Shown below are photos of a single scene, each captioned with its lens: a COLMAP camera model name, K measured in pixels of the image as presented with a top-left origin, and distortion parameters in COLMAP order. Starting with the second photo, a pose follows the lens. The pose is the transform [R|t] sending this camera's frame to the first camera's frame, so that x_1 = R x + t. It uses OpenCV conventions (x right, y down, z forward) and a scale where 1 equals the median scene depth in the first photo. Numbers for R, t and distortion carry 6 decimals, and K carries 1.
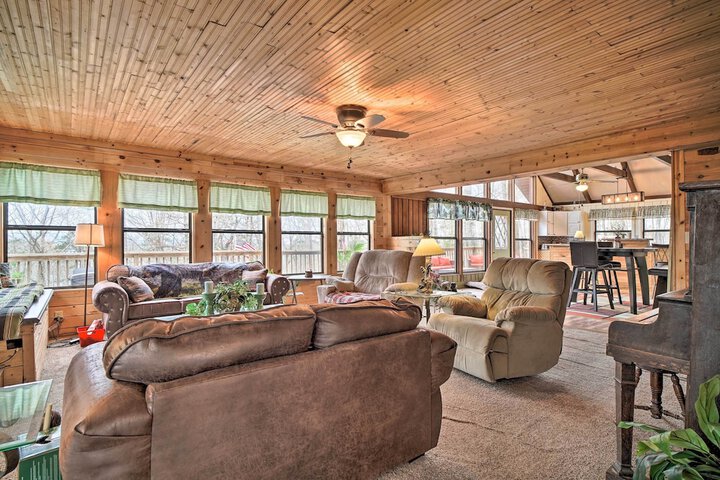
lens RADIAL K [[375.7, 0, 355.6], [0, 375.7, 244.7], [0, 0, 1]] dist [-0.016468, -0.002197]
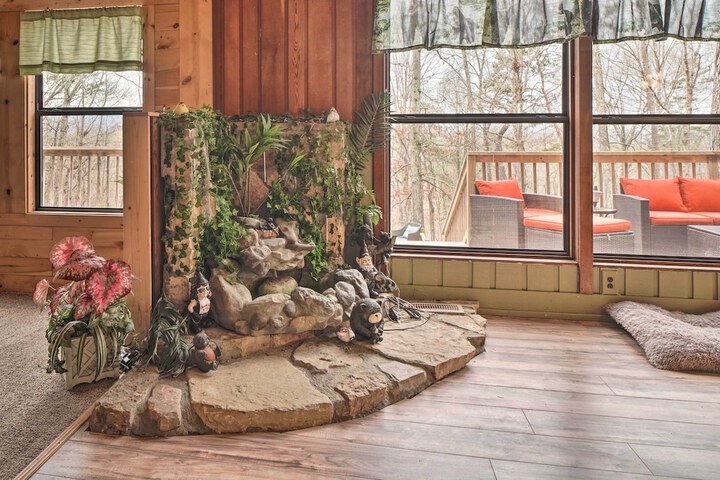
lens RADIAL K [[520.5, 0, 326.9], [0, 520.5, 127.6], [0, 0, 1]] dist [-0.008431, -0.000123]
pose [[0.669823, -0.001722, -0.742519, 0.467969], [-0.004123, 0.999973, -0.006039, -0.008977], [0.742510, 0.007107, 0.669798, 0.716989]]
